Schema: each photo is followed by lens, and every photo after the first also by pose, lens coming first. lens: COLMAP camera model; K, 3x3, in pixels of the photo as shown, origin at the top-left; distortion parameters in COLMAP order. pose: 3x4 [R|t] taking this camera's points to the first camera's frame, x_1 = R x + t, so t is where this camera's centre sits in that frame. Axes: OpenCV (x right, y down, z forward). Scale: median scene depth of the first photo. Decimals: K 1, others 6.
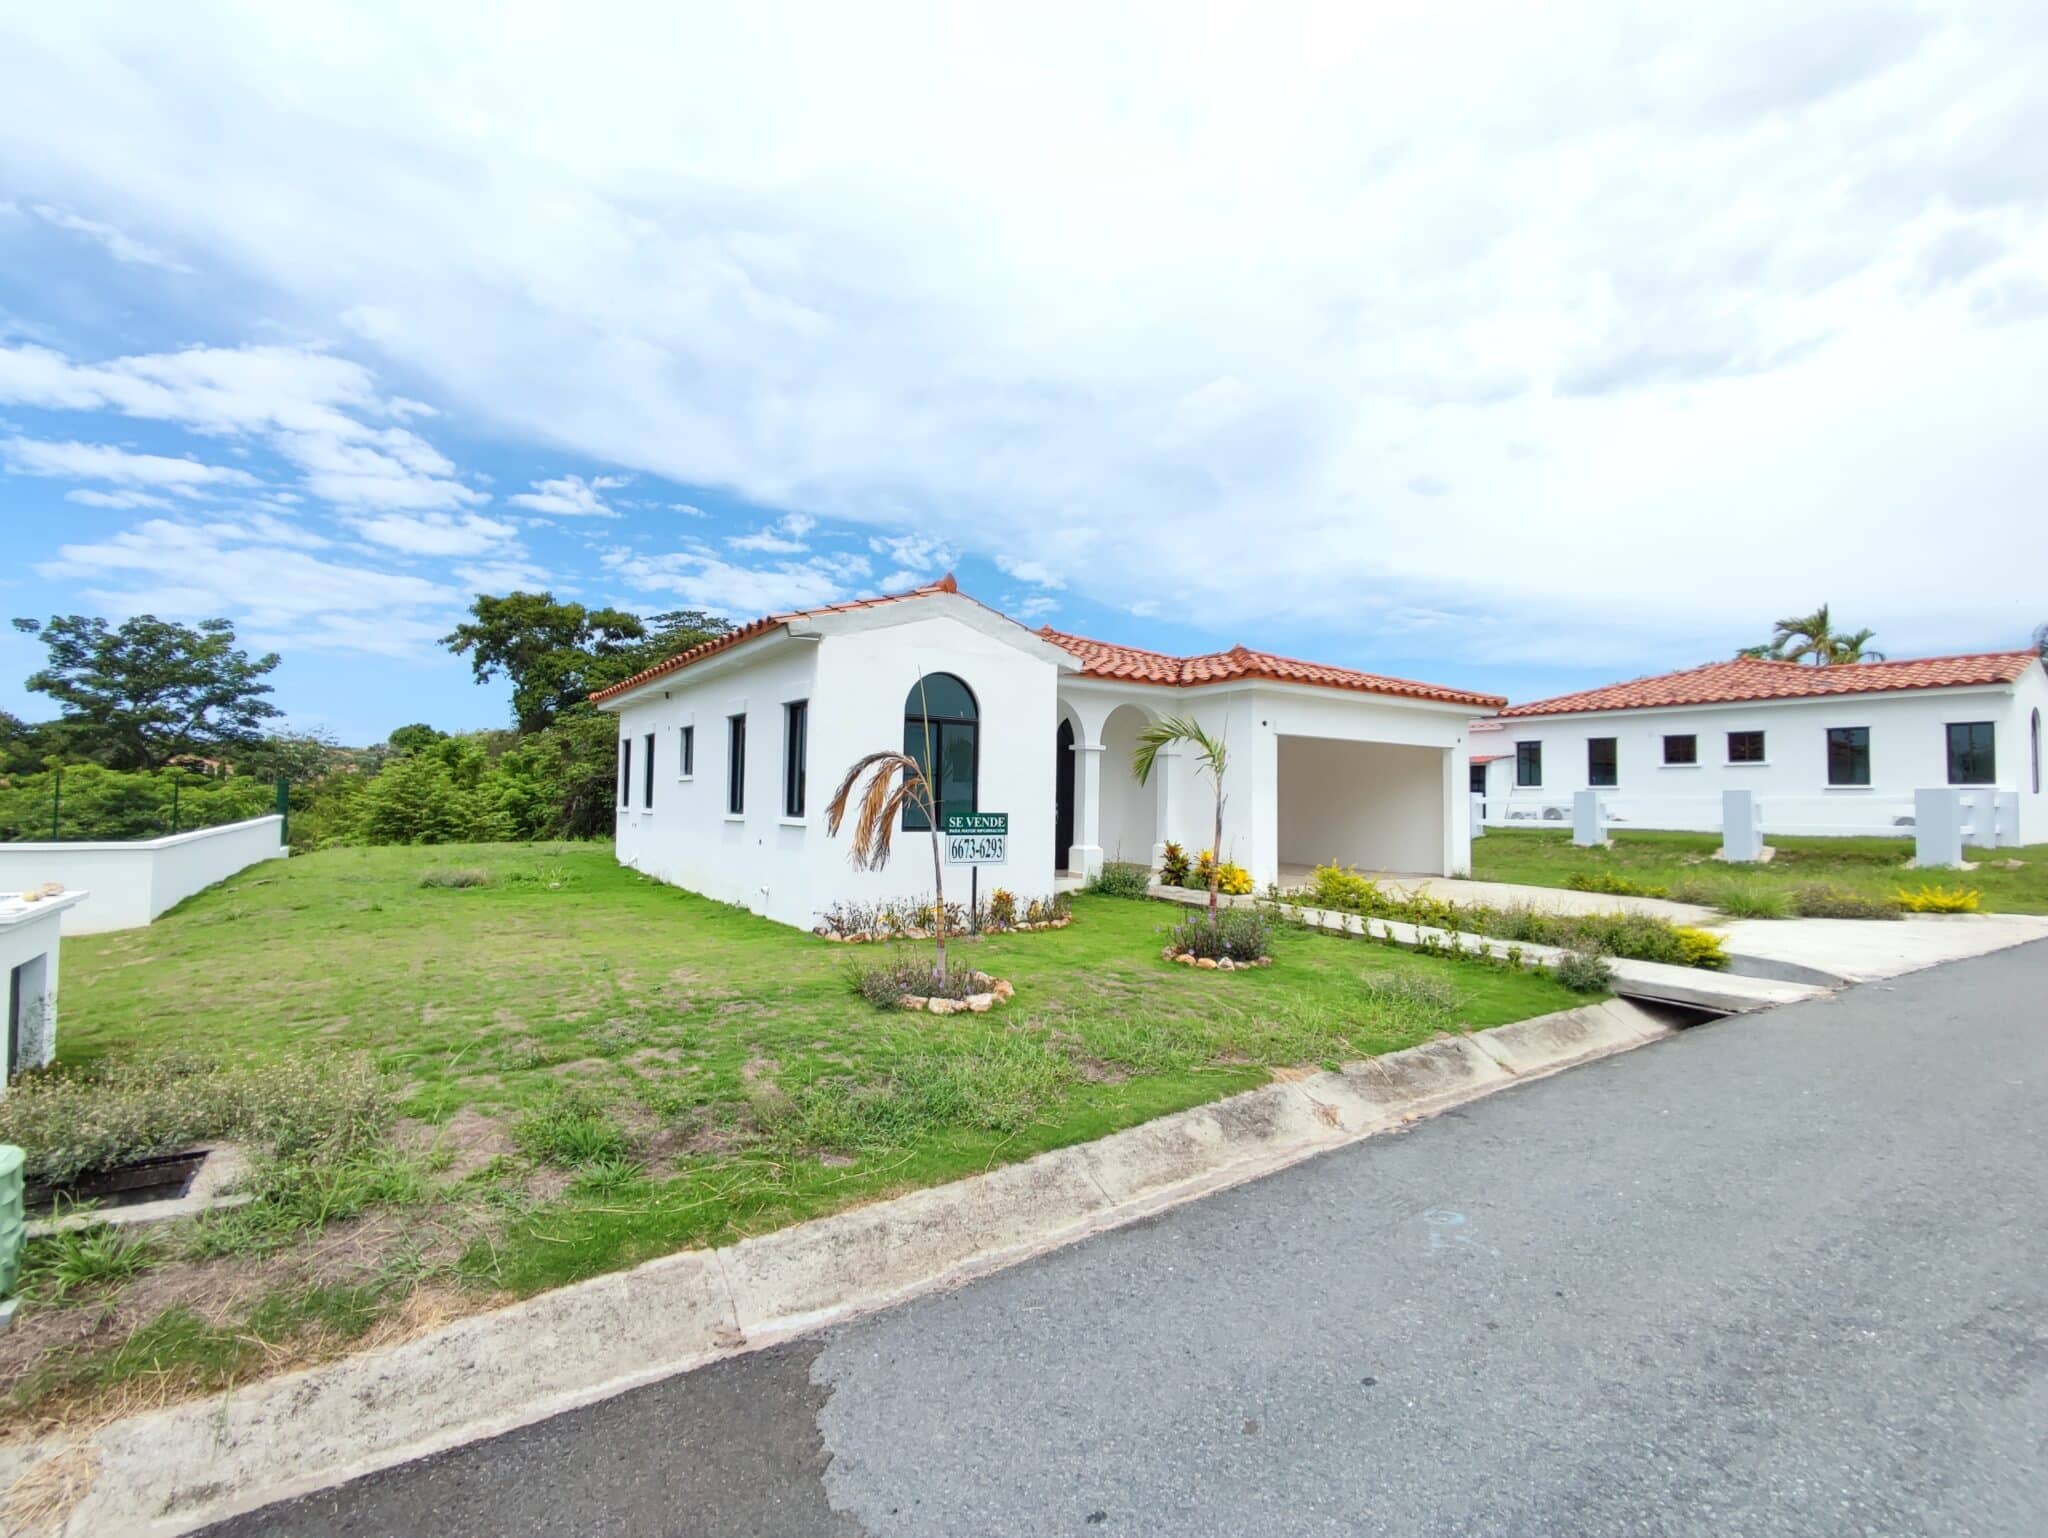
lens RADIAL K [[926.0, 0, 1029.1], [0, 926.0, 760.9], [0, 0, 1]] dist [0.025645, -0.015996]
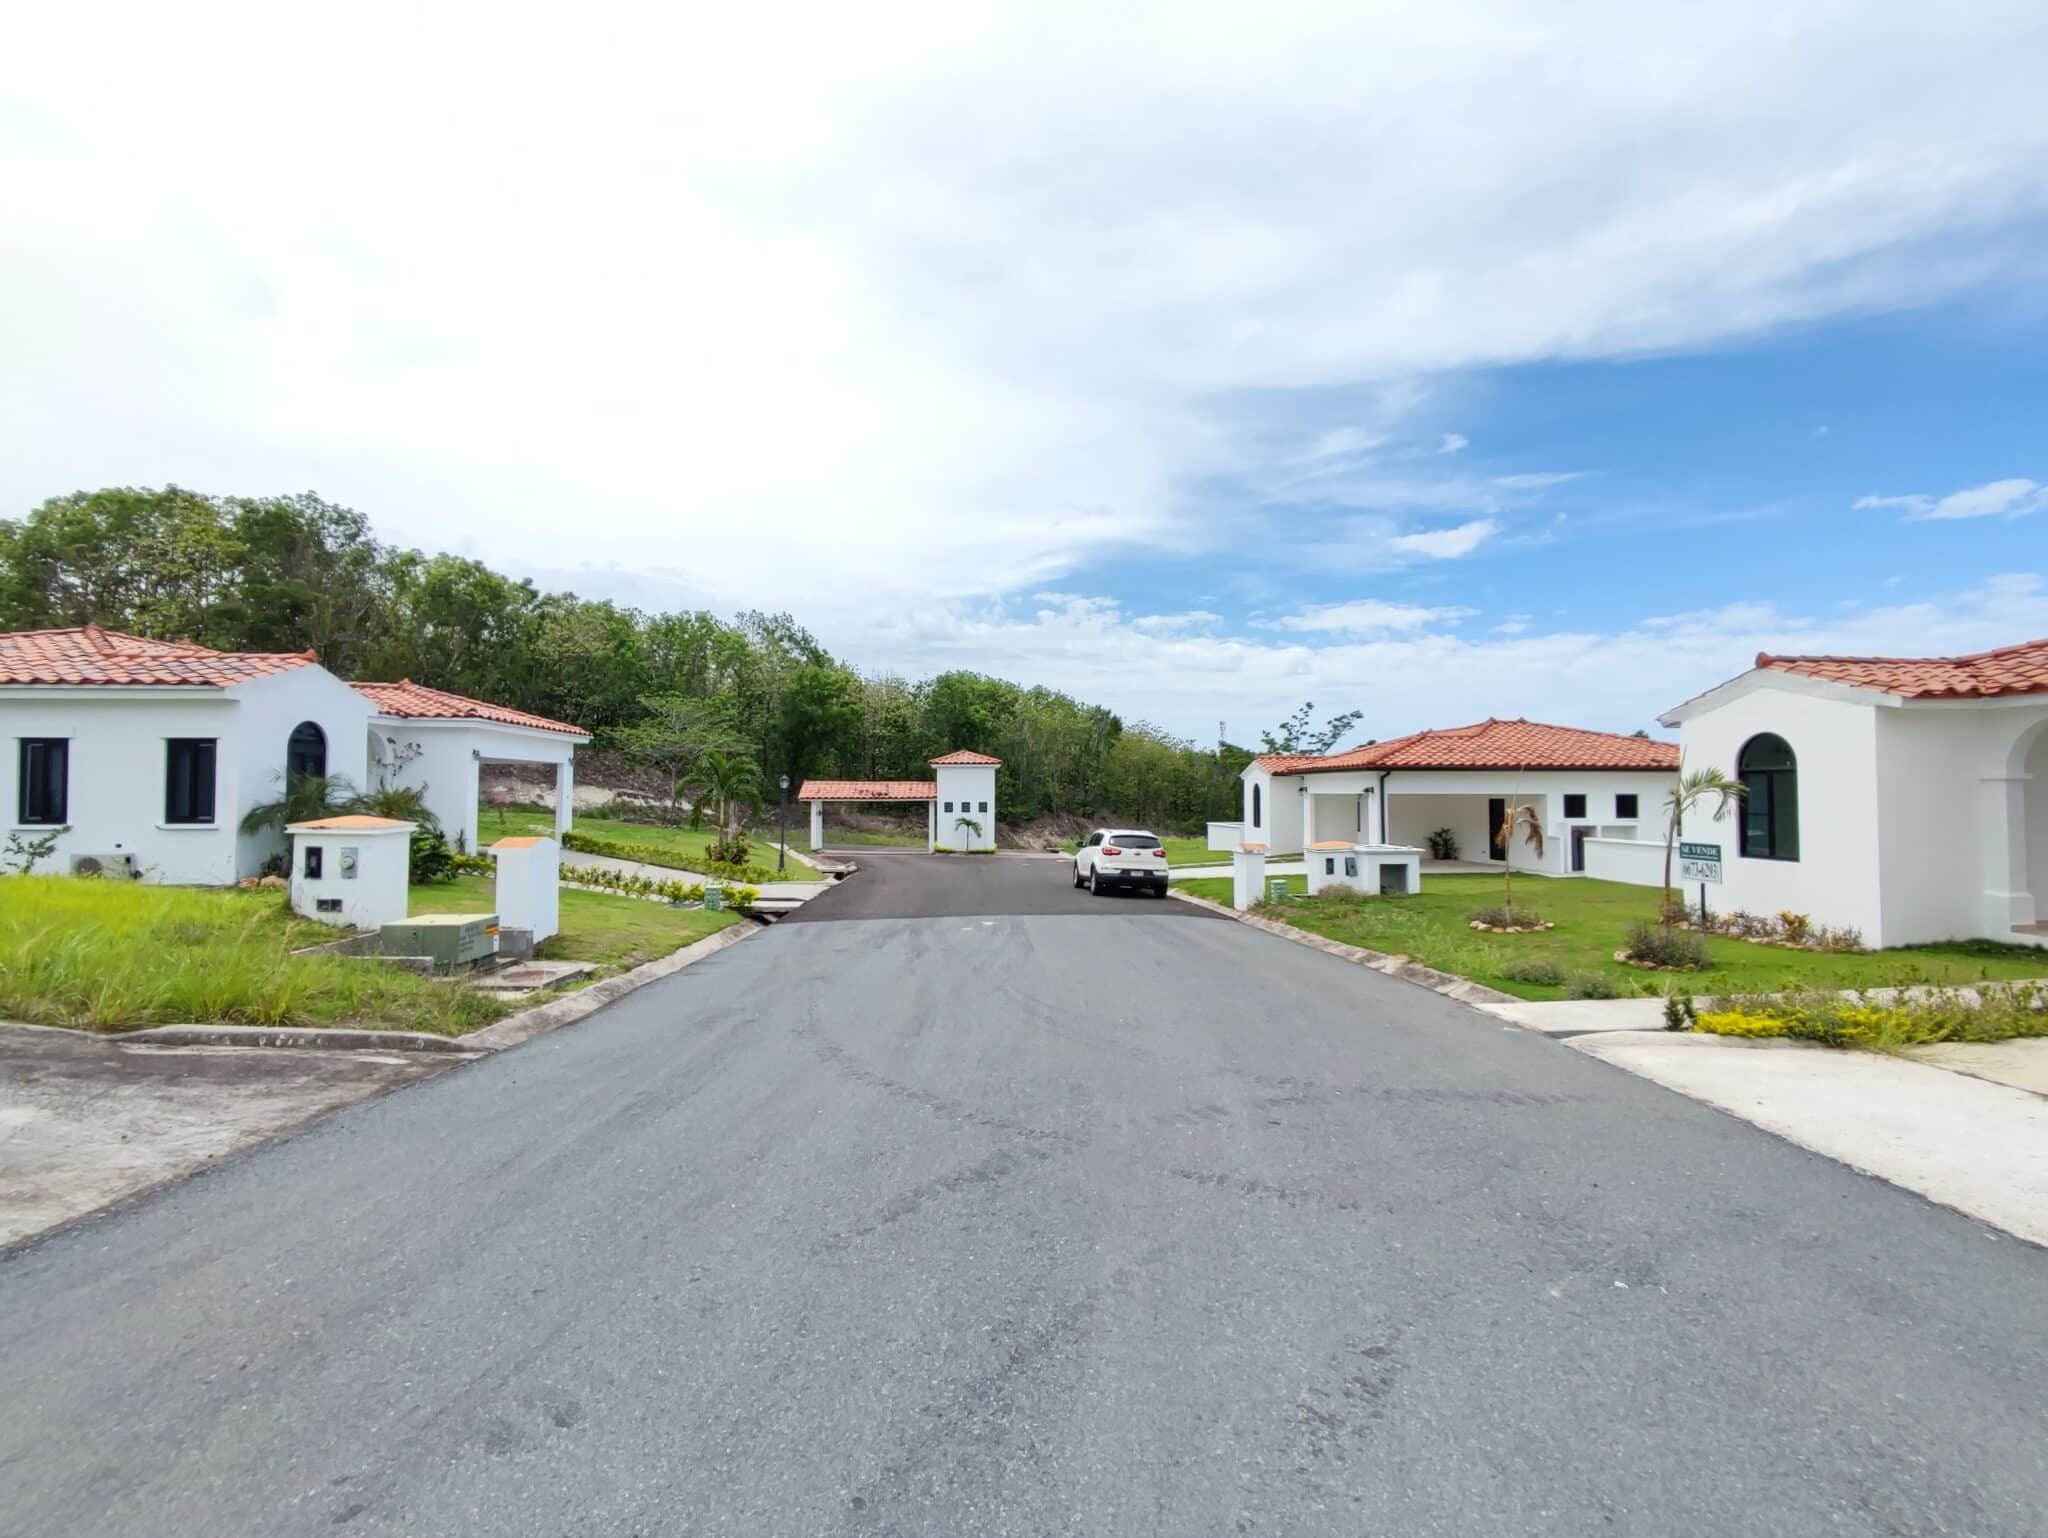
lens RADIAL K [[926.0, 0, 1029.1], [0, 926.0, 760.9], [0, 0, 1]] dist [0.025645, -0.015996]
pose [[-0.488386, -0.043896, -0.871523, 1.445931], [0.030206, 0.997285, -0.067157, -0.002519], [0.872105, -0.059124, -0.485735, 0.724192]]
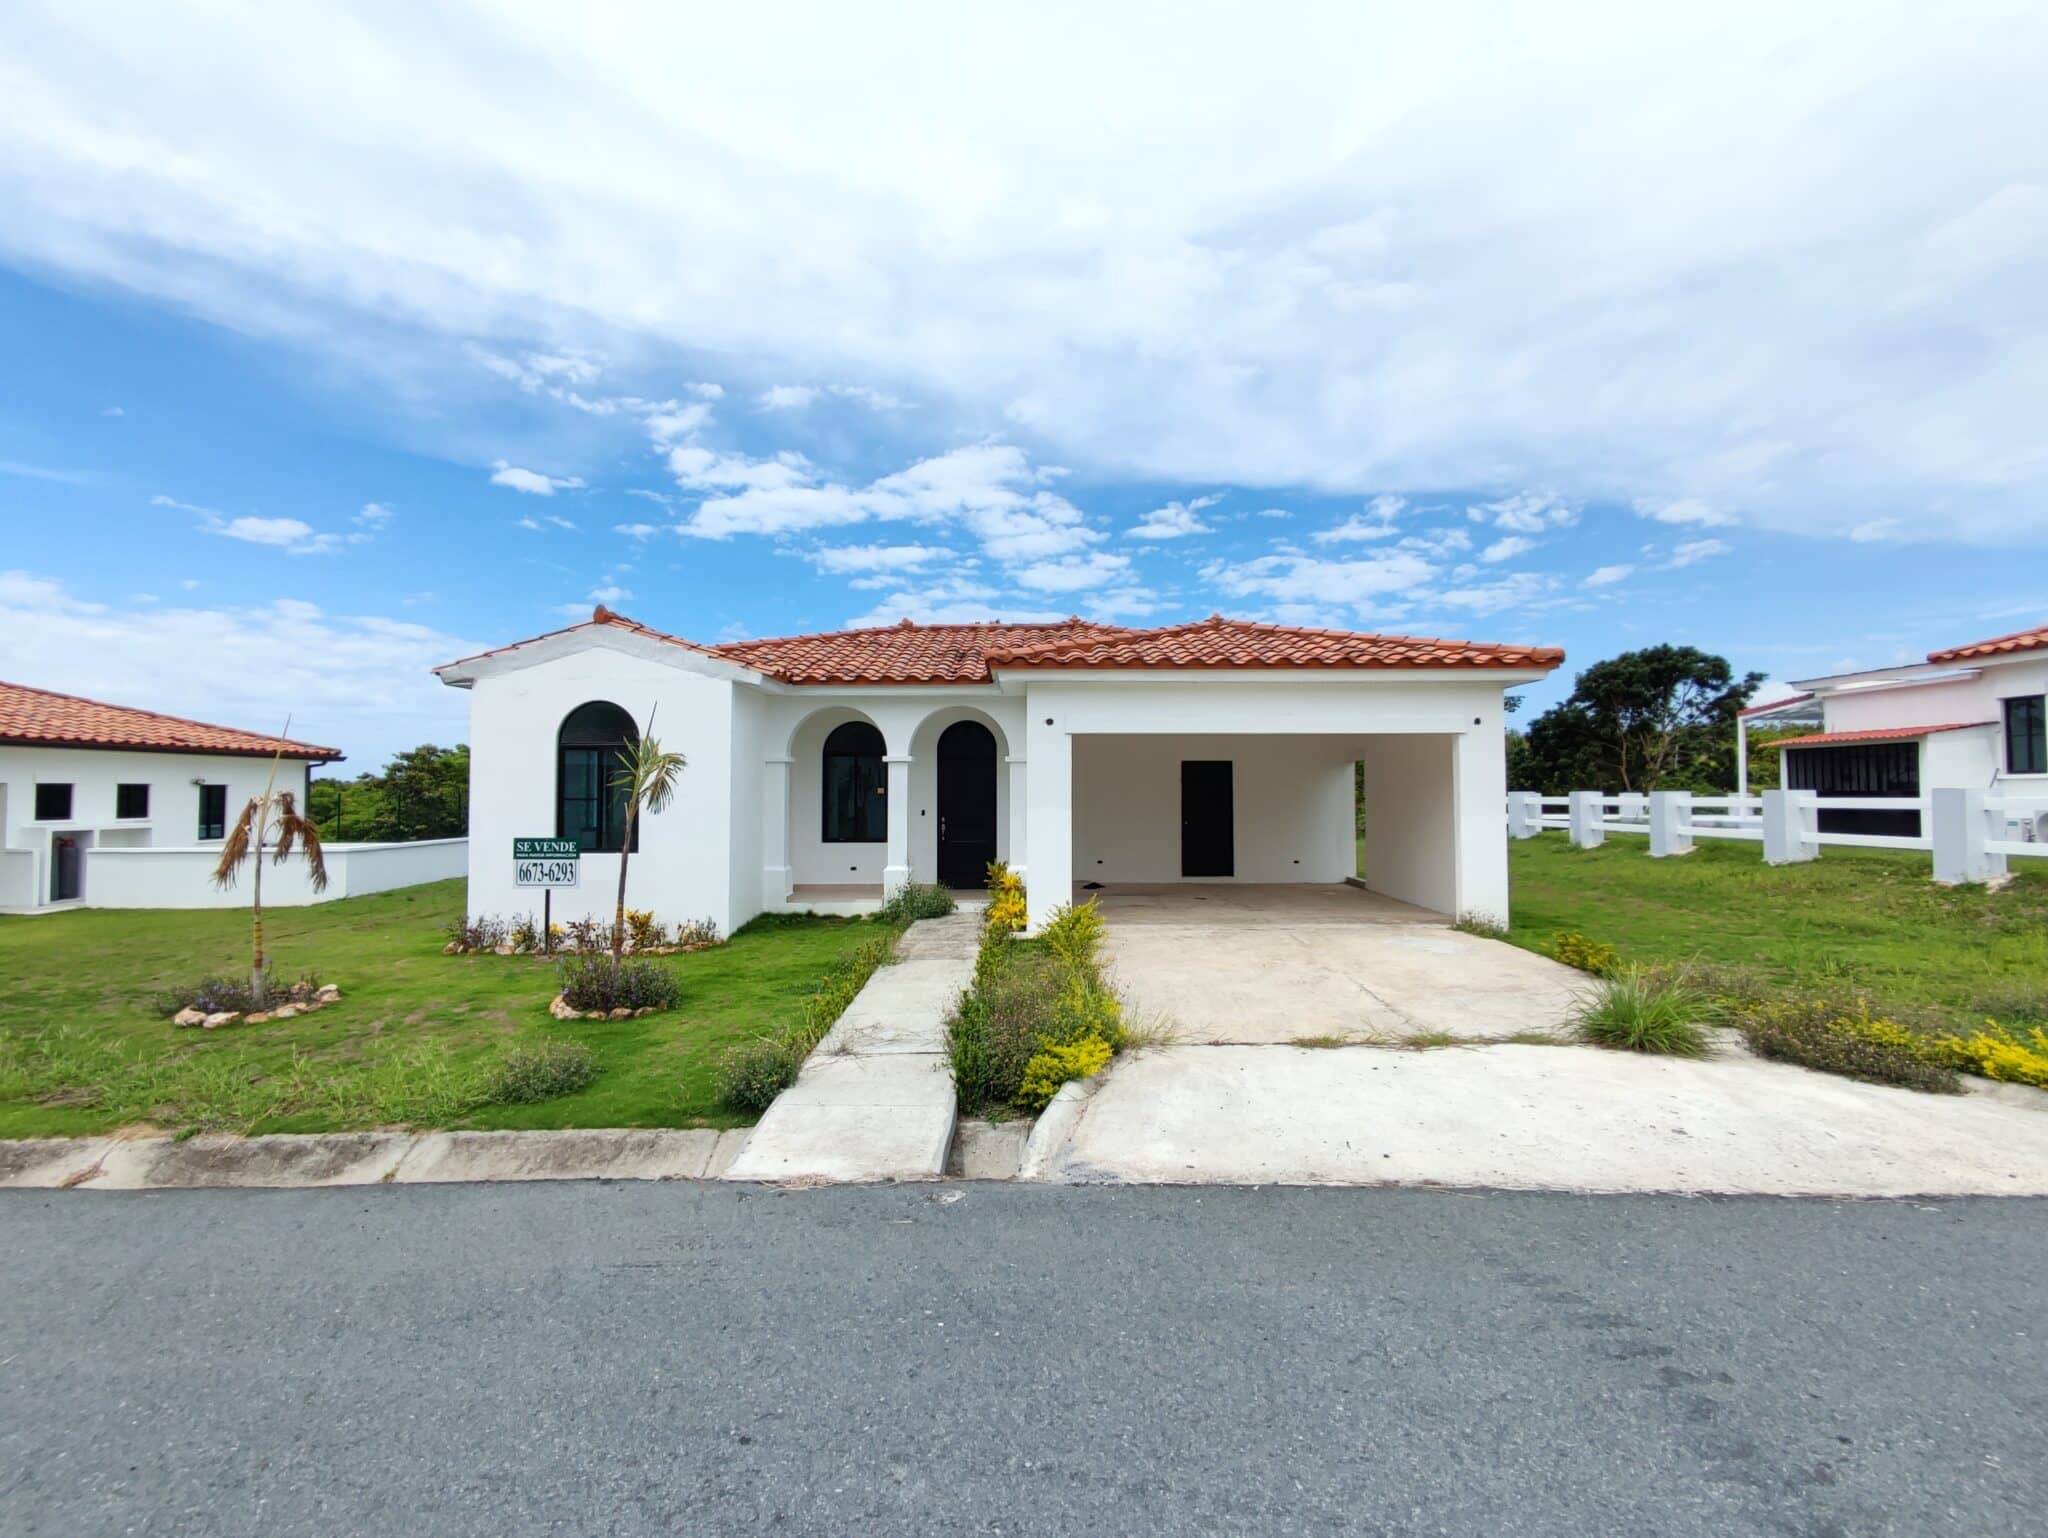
lens RADIAL K [[926.0, 0, 1029.1], [0, 926.0, 760.9], [0, 0, 1]] dist [0.025645, -0.015996]
pose [[0.820672, -0.033736, -0.570403, 0.873748], [0.037349, 0.999288, -0.005365, -0.003935], [0.570177, -0.016901, 0.821348, 0.402652]]
